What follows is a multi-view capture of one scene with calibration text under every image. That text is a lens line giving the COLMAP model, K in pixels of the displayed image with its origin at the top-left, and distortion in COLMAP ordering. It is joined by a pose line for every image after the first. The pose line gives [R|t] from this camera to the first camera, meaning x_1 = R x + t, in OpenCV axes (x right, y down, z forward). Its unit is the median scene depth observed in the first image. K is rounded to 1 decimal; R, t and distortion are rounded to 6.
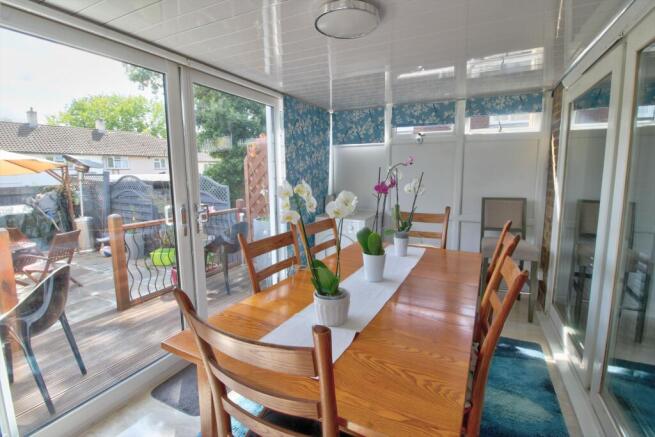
lens RADIAL K [[305.4, 0, 330.3], [0, 305.4, 214.8], [0, 0, 1]] dist [-0.007505, -0.006778]
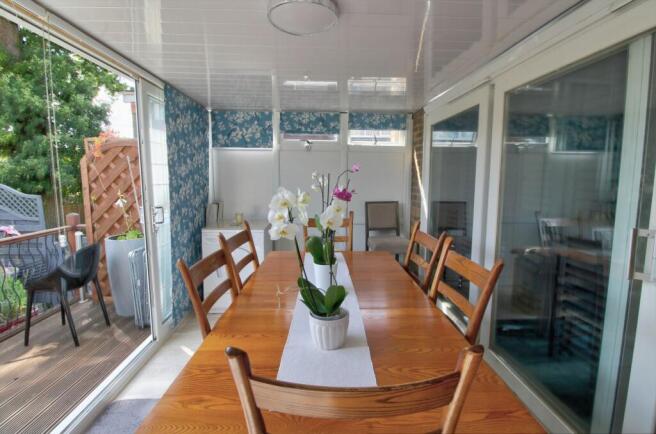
lens RADIAL K [[305.8, 0, 331.2], [0, 305.8, 214.1], [0, 0, 1]] dist [-0.007505, -0.006778]
pose [[0.870101, -0.047300, 0.490598, -0.157926], [0.059095, 0.998216, -0.008566, -0.008915], [-0.489318, 0.036445, 0.871344, 0.076639]]
